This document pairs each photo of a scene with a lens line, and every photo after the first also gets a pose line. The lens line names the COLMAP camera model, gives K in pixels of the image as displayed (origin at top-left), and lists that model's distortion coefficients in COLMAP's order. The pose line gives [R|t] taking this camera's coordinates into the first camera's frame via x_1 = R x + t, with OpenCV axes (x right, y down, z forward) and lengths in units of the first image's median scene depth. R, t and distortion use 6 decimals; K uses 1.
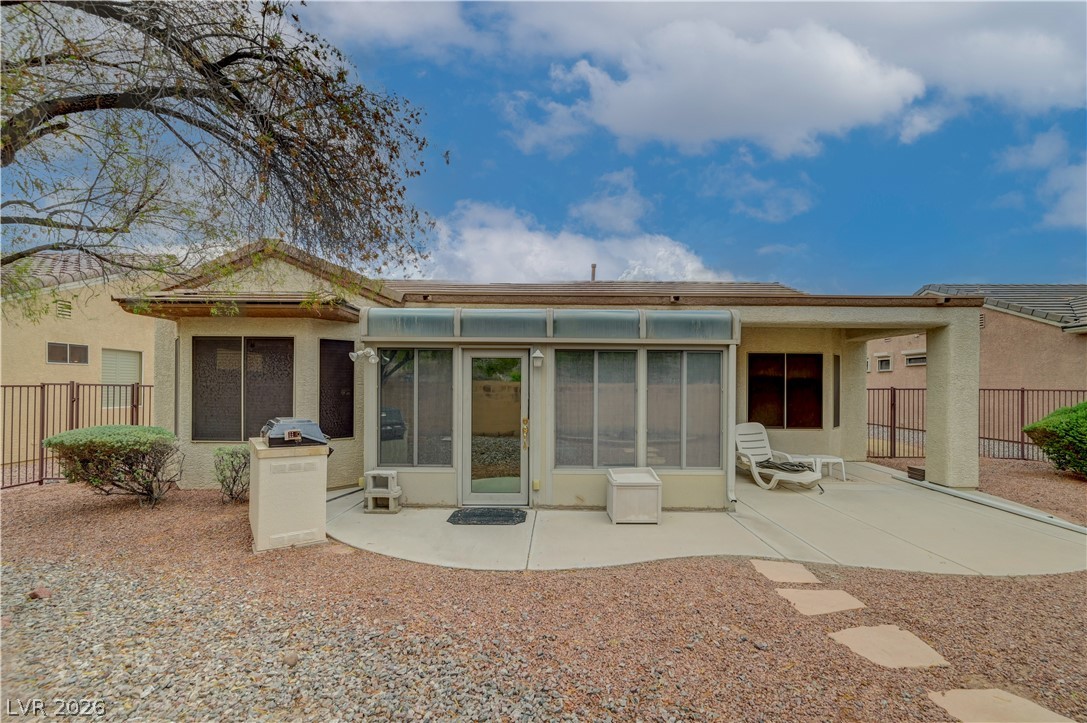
lens RADIAL K [[444.4, 0, 546.7], [0, 444.4, 382.5], [0, 0, 1]] dist [0.000273, 0.000048]
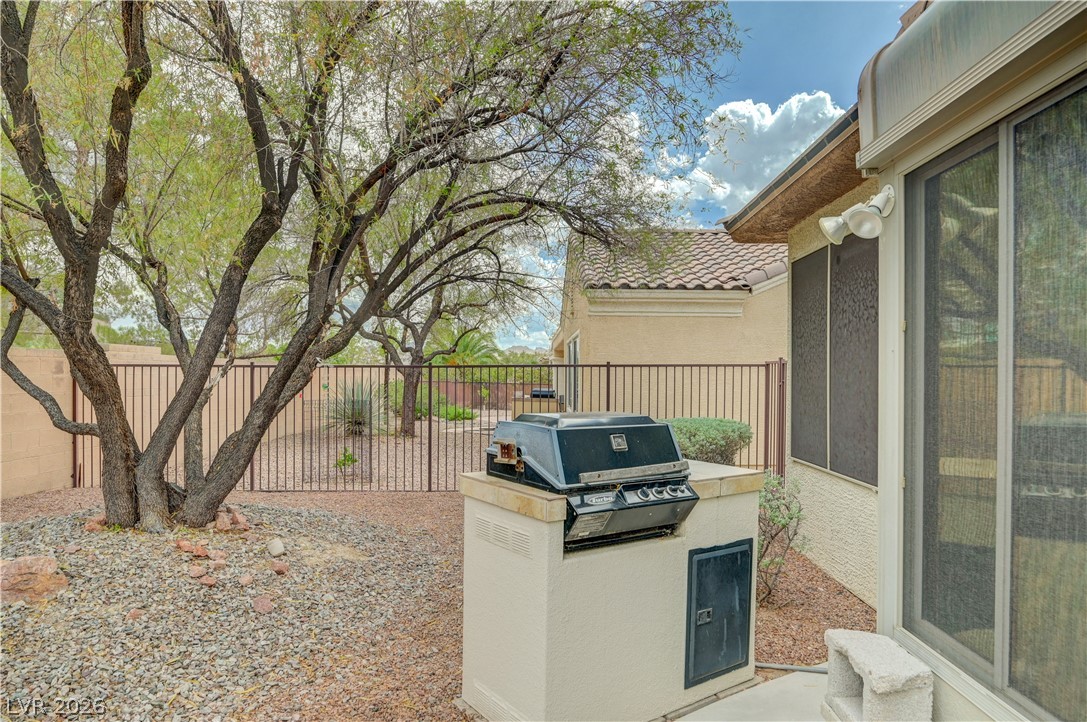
lens RADIAL K [[667.9, 0, 541.4], [0, 667.9, 379.4], [0, 0, 1]] dist [0.000431, -0.000009]
pose [[-0.019990, -0.001460, -0.999799, 0.021706], [0.002902, 0.999995, -0.001518, 0.040576], [0.999796, -0.002932, -0.019986, 0.798033]]
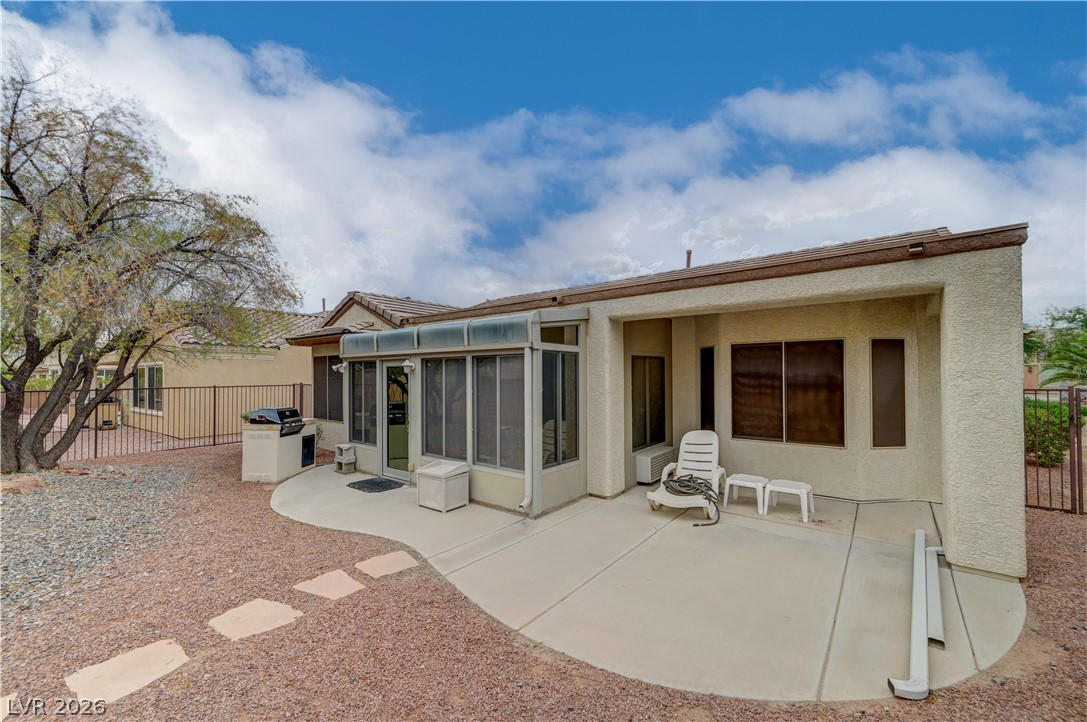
lens RADIAL K [[425.2, 0, 542.6], [0, 425.2, 373.3], [0, 0, 1]] dist [0.007446, 0.000228]
pose [[0.787128, -0.015484, -0.616595, 1.016135], [0.014334, 0.999874, -0.006811, -0.021158], [0.616623, -0.003477, 0.787251, 0.280935]]
